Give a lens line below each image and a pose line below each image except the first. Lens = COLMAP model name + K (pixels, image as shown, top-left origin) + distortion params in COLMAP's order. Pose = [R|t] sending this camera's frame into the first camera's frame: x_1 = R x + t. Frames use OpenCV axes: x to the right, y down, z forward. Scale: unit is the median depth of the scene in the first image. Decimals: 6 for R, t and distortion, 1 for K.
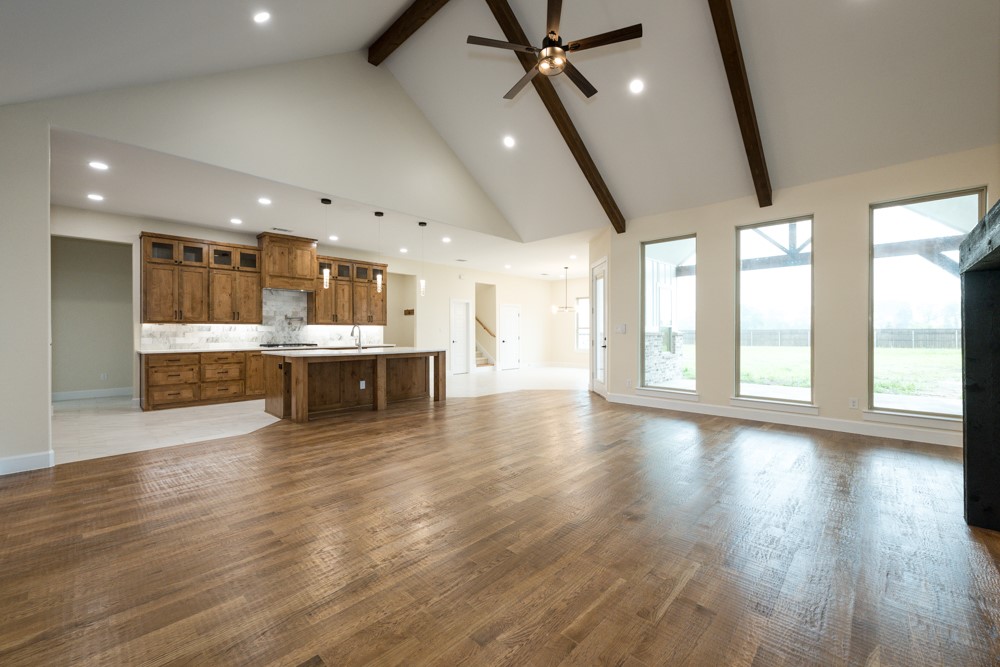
lens RADIAL K [[397.8, 0, 499.8], [0, 397.8, 332.0], [0, 0, 1]] dist [-0.000573, -0.000311]
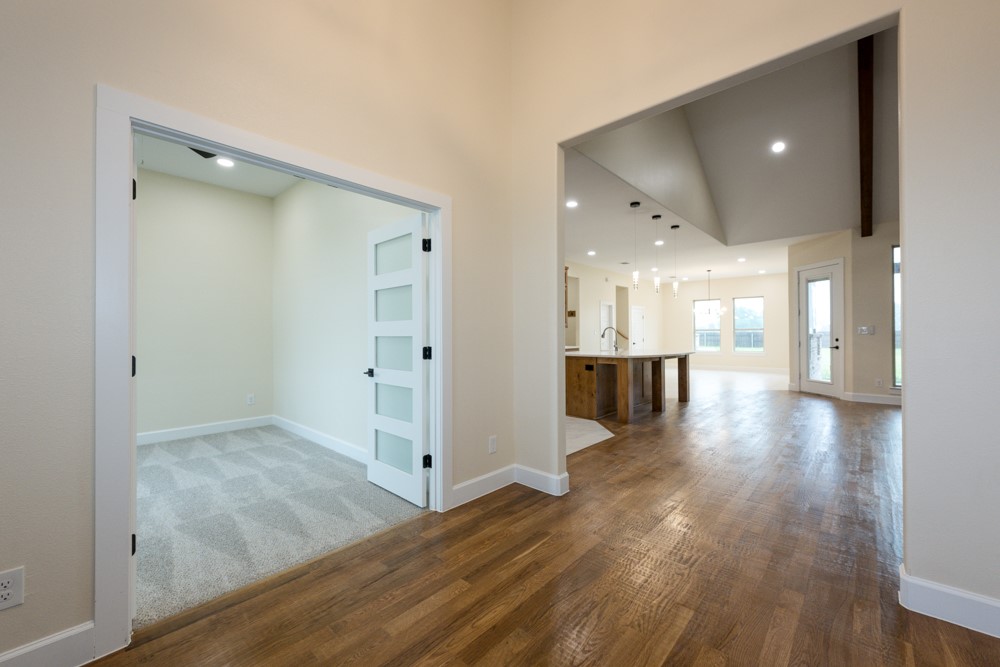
lens RADIAL K [[397.8, 0, 500.3], [0, 397.8, 332.0], [0, 0, 1]] dist [-0.000573, -0.000311]
pose [[0.999909, -0.002144, 0.013329, -0.567496], [0.002249, 0.999967, -0.007814, 0.002683], [-0.013312, 0.007844, 0.999881, -0.002057]]
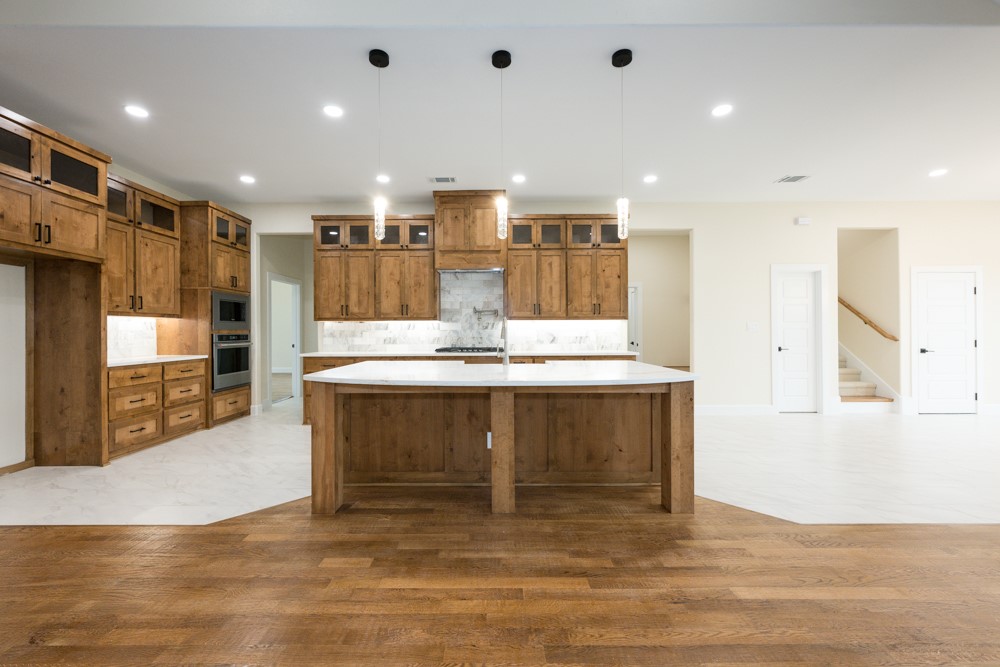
lens RADIAL K [[397.8, 0, 492.3], [0, 397.8, 330.8], [0, 0, 1]] dist [-0.000573, -0.000311]
pose [[0.686149, -0.004093, -0.727449, 0.002925], [0.002608, 0.999992, -0.003167, 0.002400], [0.727456, 0.000276, 0.686154, 0.549170]]
